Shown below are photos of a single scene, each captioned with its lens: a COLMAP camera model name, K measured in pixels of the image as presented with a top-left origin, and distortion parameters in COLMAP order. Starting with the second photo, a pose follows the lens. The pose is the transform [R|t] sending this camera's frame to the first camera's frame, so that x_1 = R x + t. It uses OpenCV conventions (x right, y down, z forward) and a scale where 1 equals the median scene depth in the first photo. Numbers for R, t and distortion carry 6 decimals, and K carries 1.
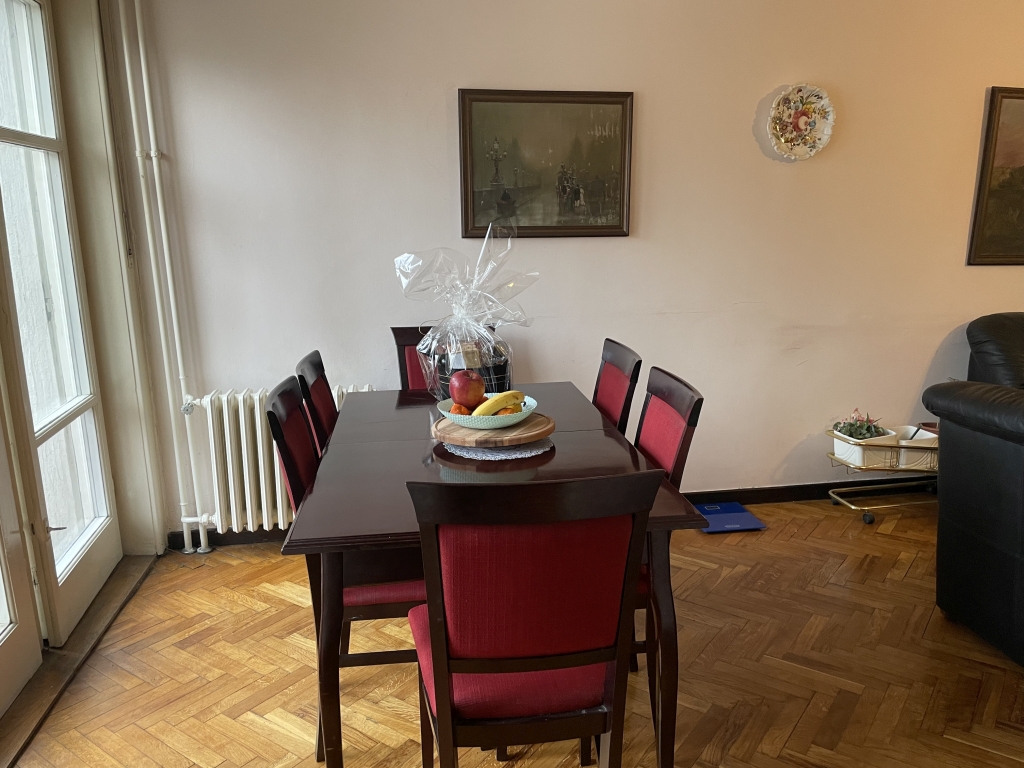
lens RADIAL K [[771.1, 0, 511.9], [0, 771.1, 388.3], [0, 0, 1]] dist [0.049900, 0.000296]
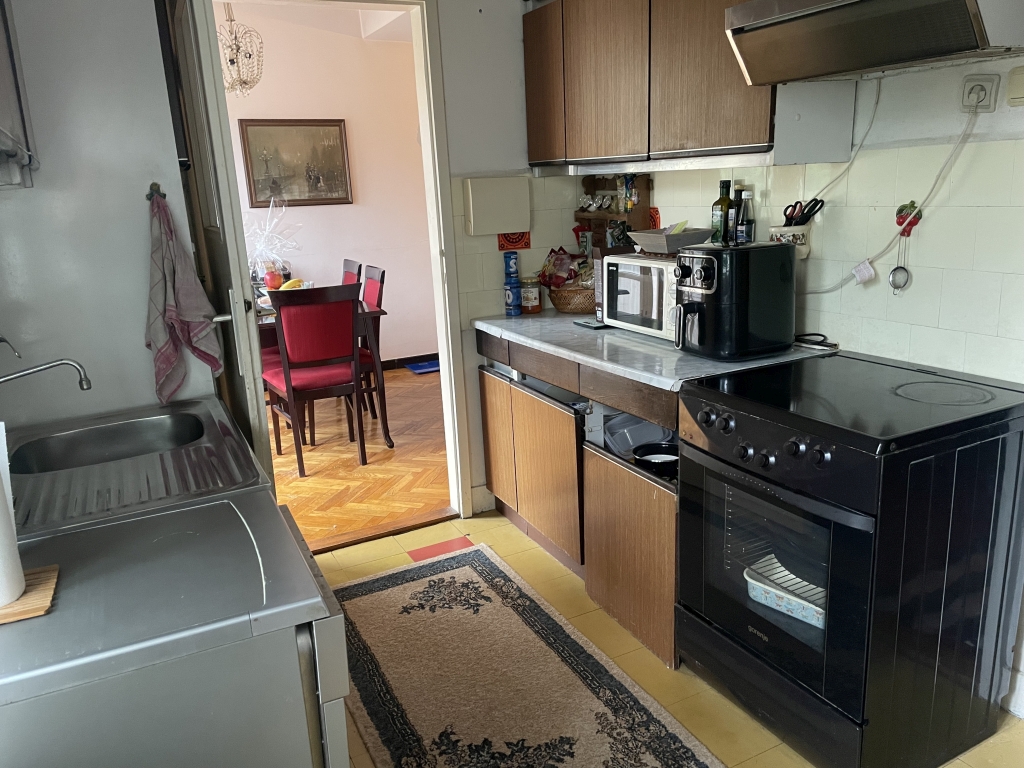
lens RADIAL K [[771.1, 0, 516.6], [0, 771.1, 382.2], [0, 0, 1]] dist [0.049900, 0.000296]
pose [[0.948607, -0.111485, 0.296168, -0.057670], [0.103710, 0.993725, 0.041885, 0.166006], [-0.298979, -0.009017, 0.954217, -0.767092]]
